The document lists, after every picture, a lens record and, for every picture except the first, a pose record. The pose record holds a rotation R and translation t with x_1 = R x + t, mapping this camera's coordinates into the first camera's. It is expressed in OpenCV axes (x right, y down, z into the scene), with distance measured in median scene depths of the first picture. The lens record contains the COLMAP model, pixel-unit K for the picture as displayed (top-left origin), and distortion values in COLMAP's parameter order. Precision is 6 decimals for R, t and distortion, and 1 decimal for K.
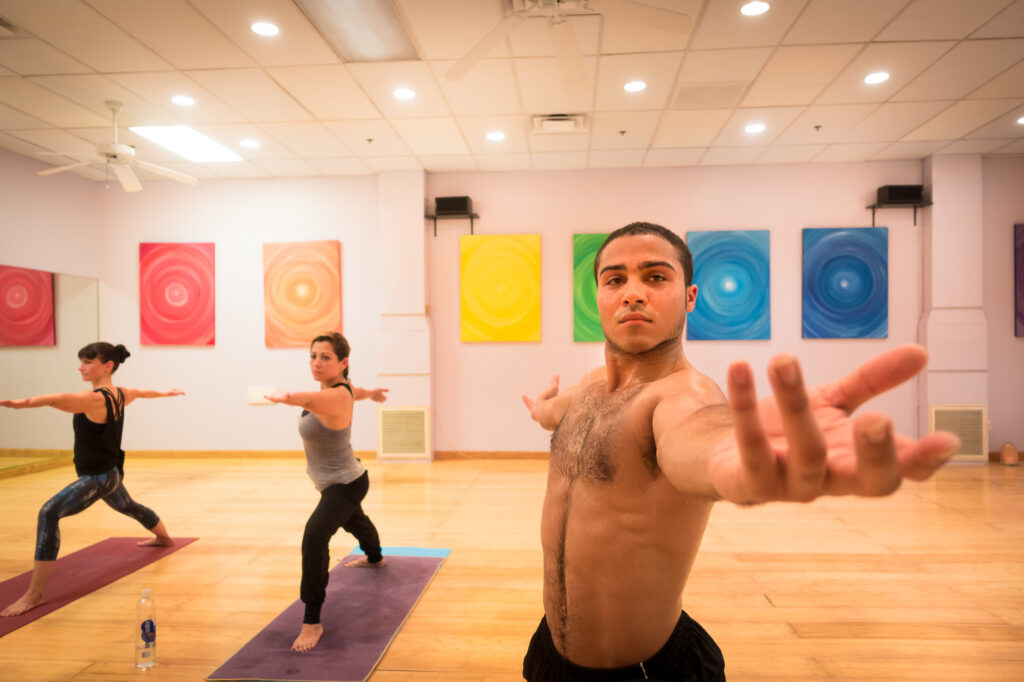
lens RADIAL K [[719.9, 0, 516.0], [0, 719.9, 344.0], [0, 0, 1]] dist [-0.000582, -0.001122]
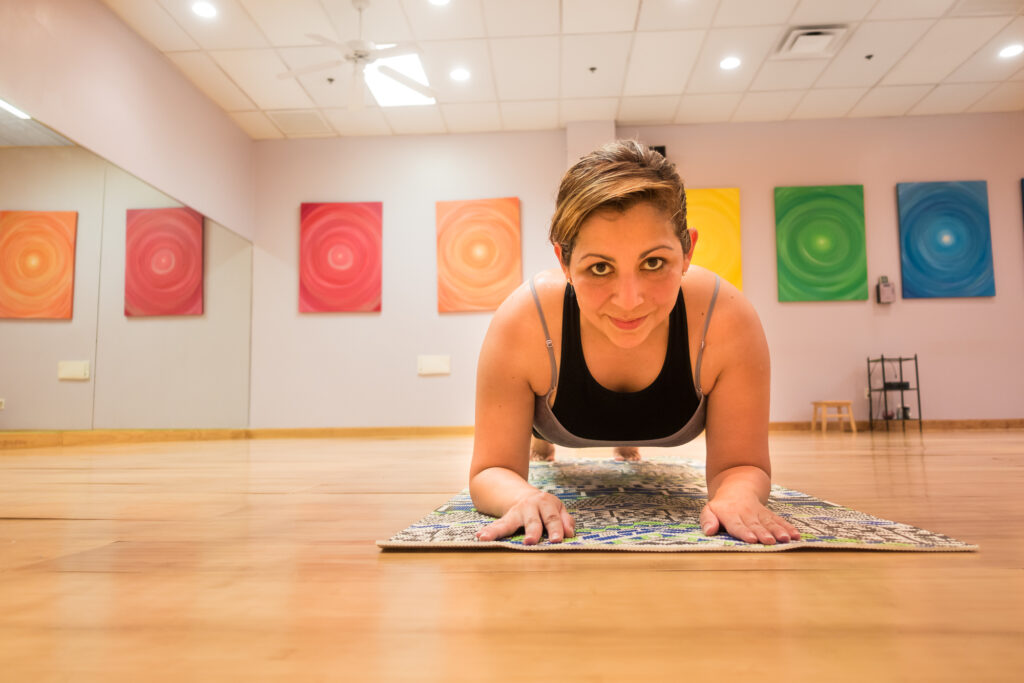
lens RADIAL K [[725.8, 0, 510.2], [0, 725.8, 344.2], [0, 0, 1]] dist [-0.000915, -0.002761]
pose [[0.999904, -0.005630, 0.012628, -0.280208], [0.006754, 0.995847, -0.090788, 0.135205], [-0.012064, 0.090865, 0.995790, 0.084774]]
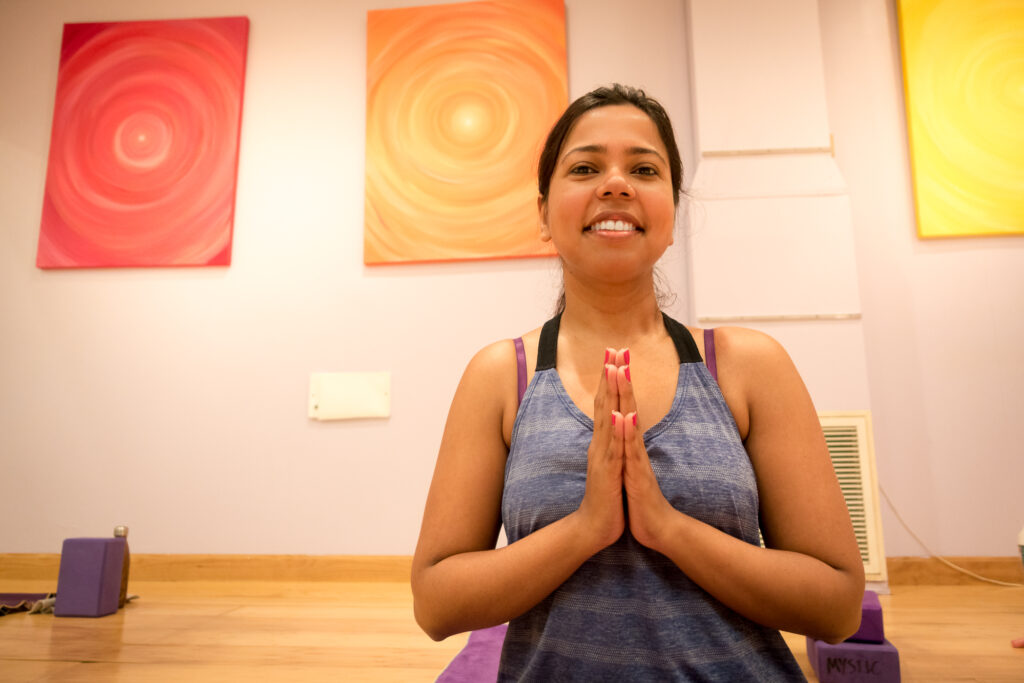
lens RADIAL K [[705.5, 0, 516.2], [0, 705.5, 345.5], [0, 0, 1]] dist [-0.009155, -0.000359]
pose [[0.999928, -0.000546, -0.012008, -0.278018], [-0.001609, 0.983907, -0.178674, 0.114078], [0.011912, 0.178681, 0.983835, 0.680859]]
